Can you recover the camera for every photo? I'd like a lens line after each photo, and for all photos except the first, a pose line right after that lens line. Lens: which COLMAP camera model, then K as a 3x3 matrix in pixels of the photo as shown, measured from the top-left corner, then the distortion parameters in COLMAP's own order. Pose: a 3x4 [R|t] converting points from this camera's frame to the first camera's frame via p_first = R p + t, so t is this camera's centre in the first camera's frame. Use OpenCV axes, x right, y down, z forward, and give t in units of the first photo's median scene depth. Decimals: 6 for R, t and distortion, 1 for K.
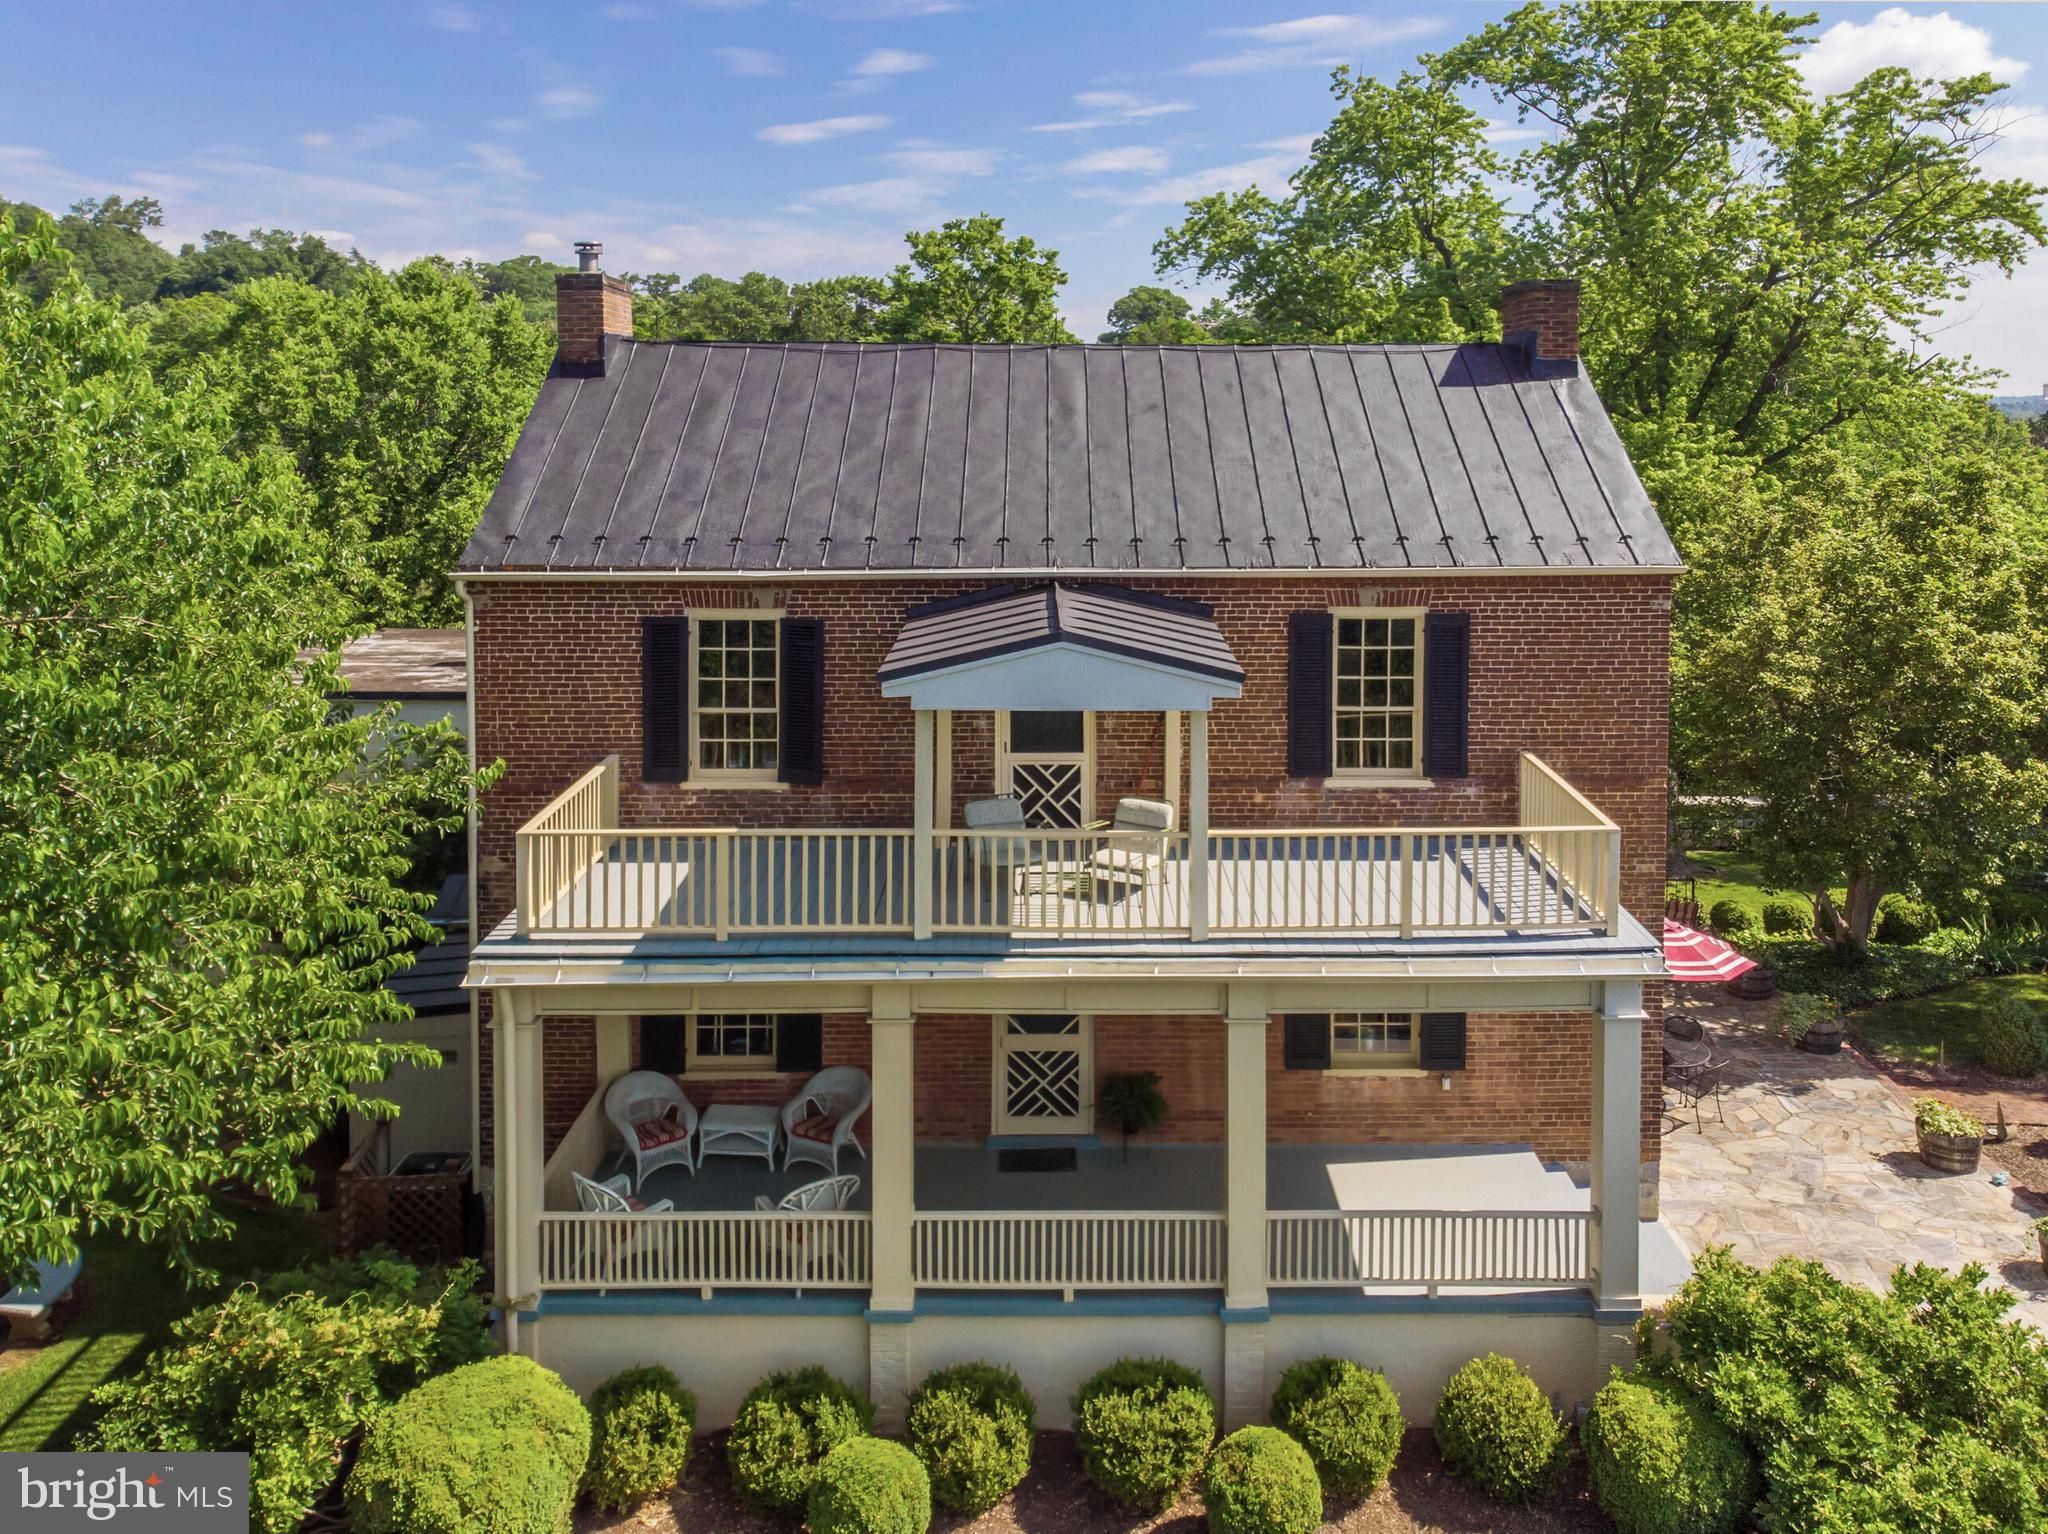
lens RADIAL K [[1557.2, 0, 1023.9], [0, 1557.2, 521.8], [0, 0, 1]] dist [-0.004304, 0.000094]
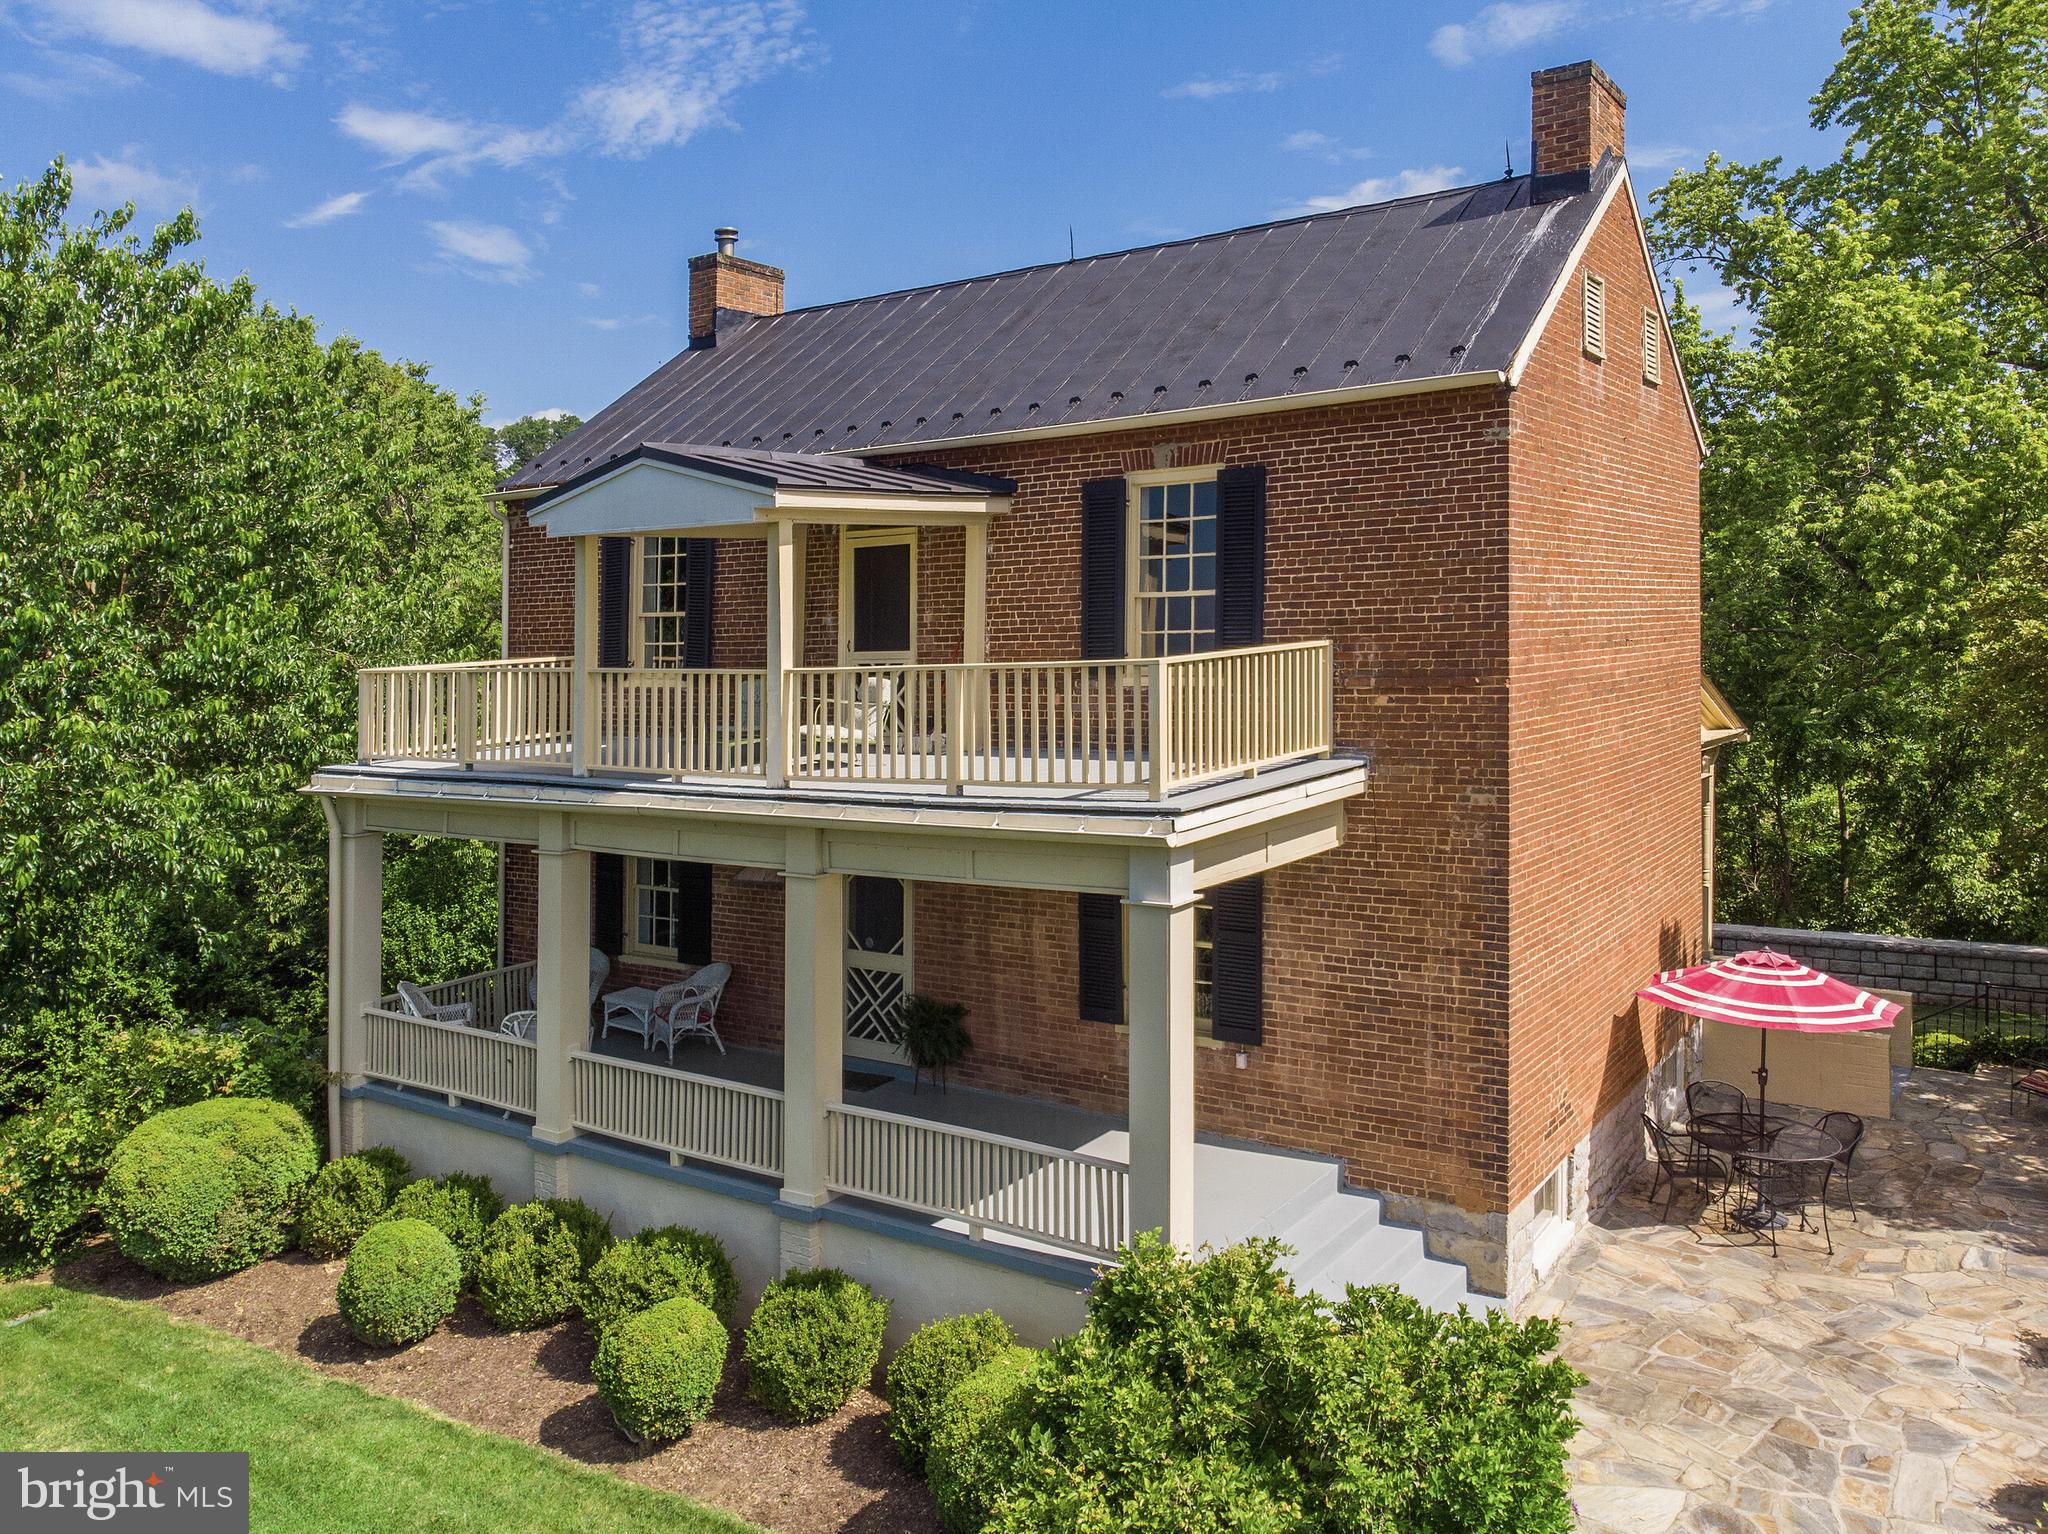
lens RADIAL K [[1544.2, 0, 1118.3], [0, 1544.2, 730.7], [0, 0, 1]] dist [0.004508, 0.002896]
pose [[0.841166, 0.031588, -0.539854, 0.643651], [-0.040174, 0.999184, -0.004132, 0.197454], [0.539283, 0.025163, 0.841748, 0.298057]]
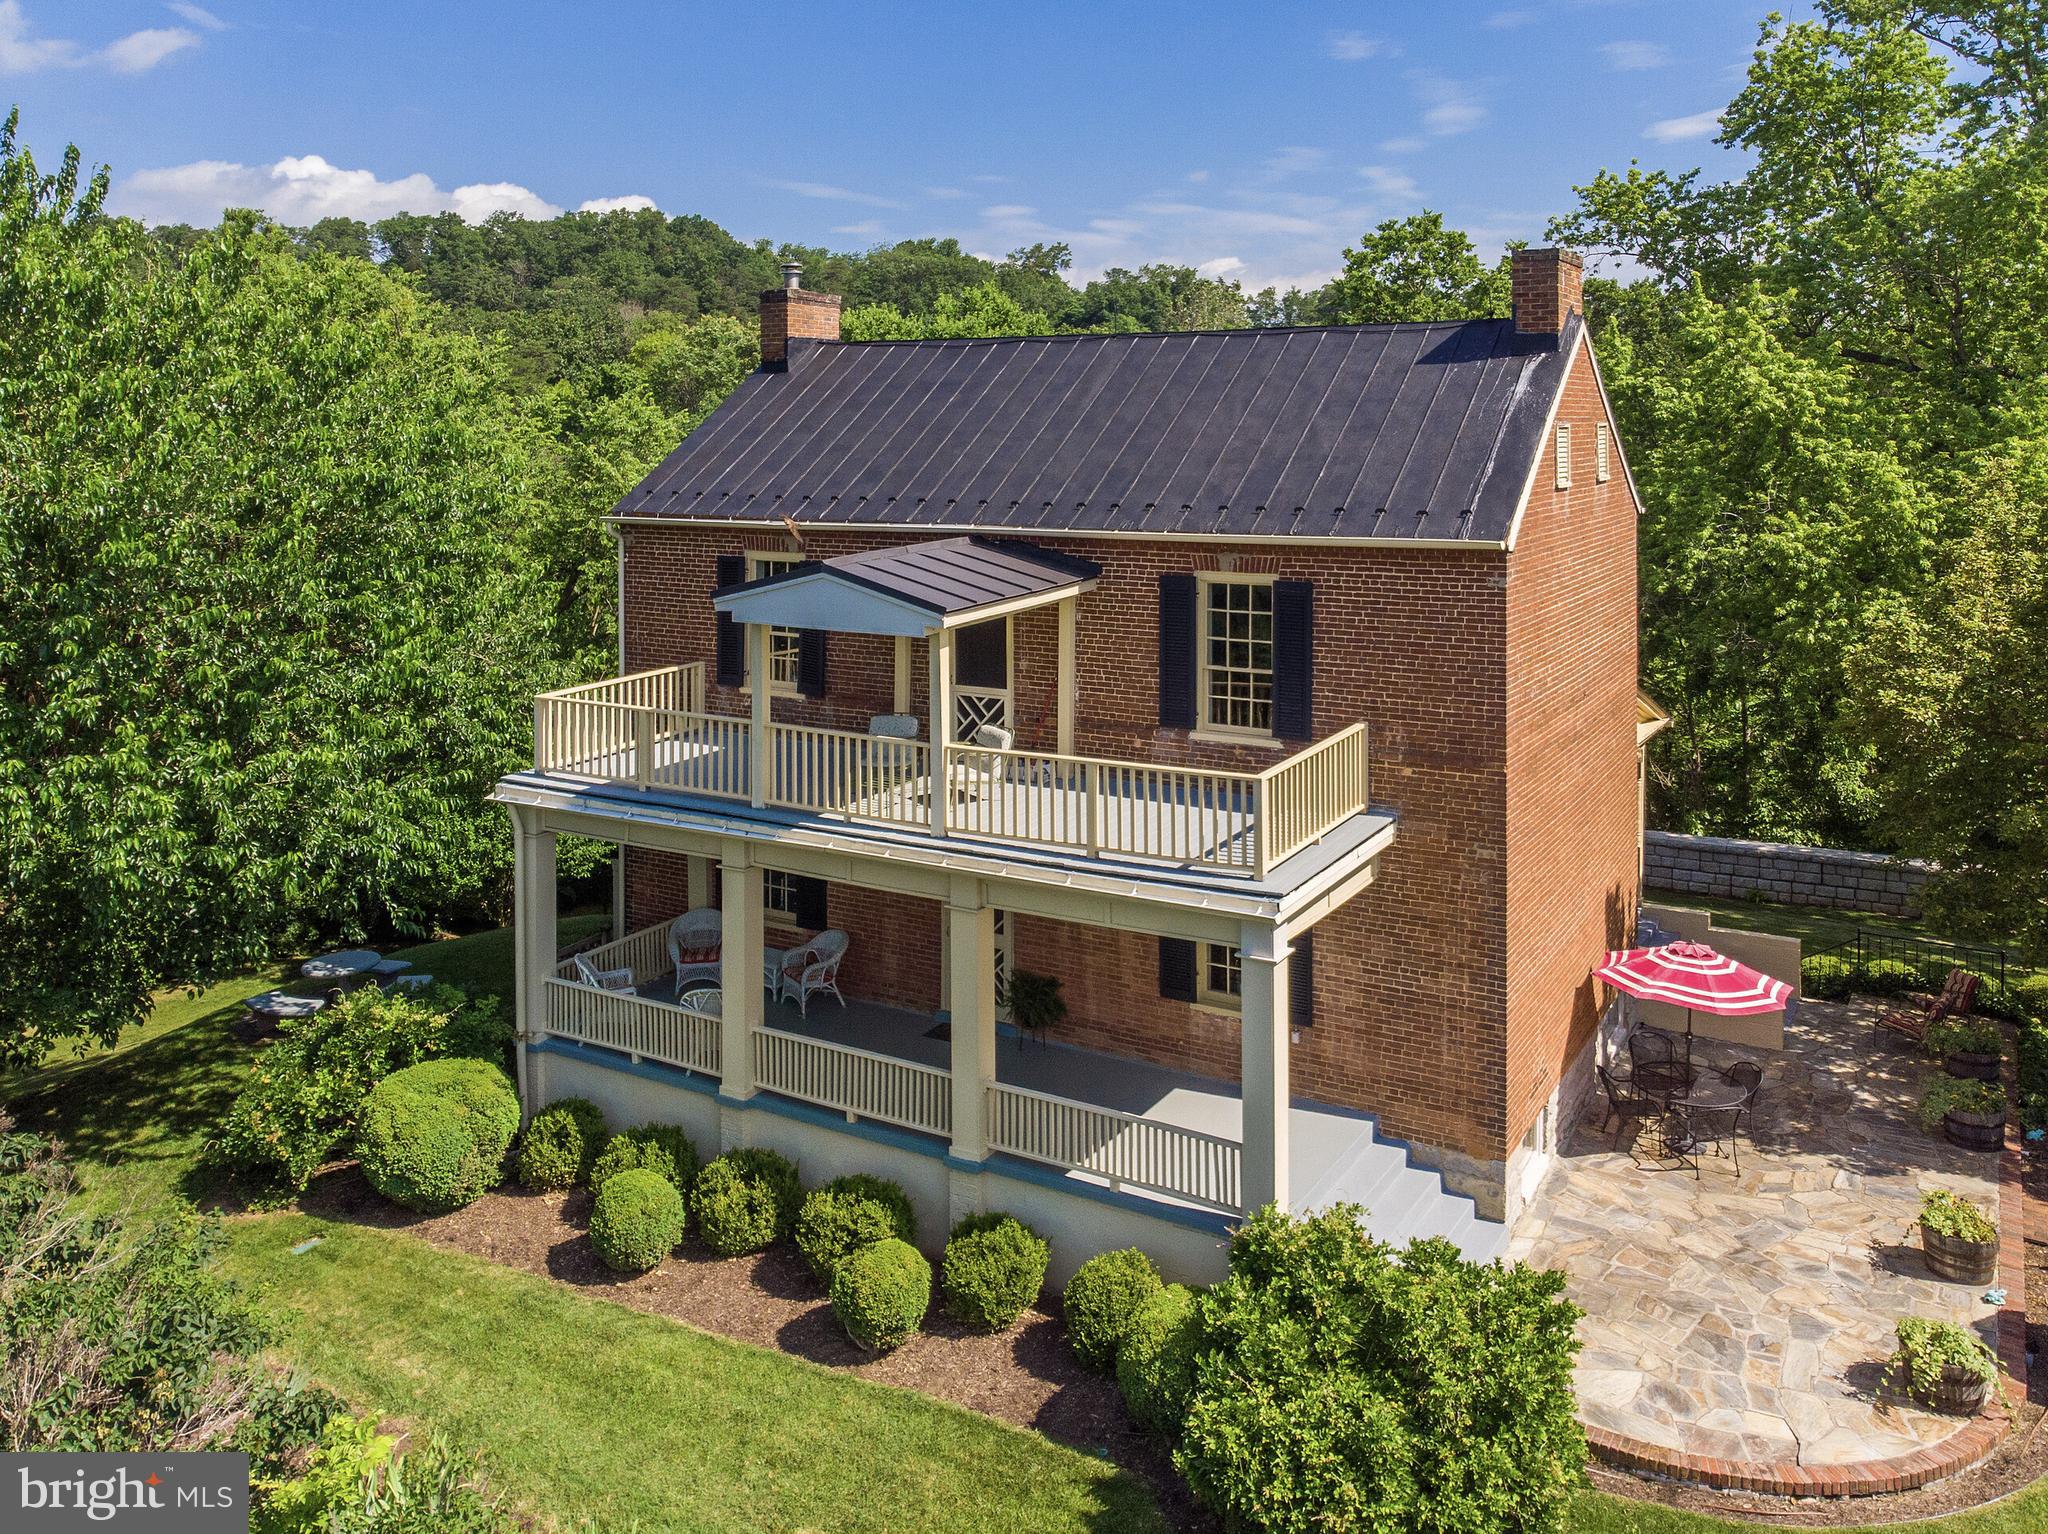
lens RADIAL K [[1577.5, 0, 1082.6], [0, 1577.5, 573.3], [0, 0, 1]] dist [0.047664, -0.091331]
pose [[0.865364, 0.042254, -0.499359, 0.666391], [-0.032911, 0.999080, 0.027505, 0.029262], [0.500062, -0.007367, 0.865958, 0.021793]]
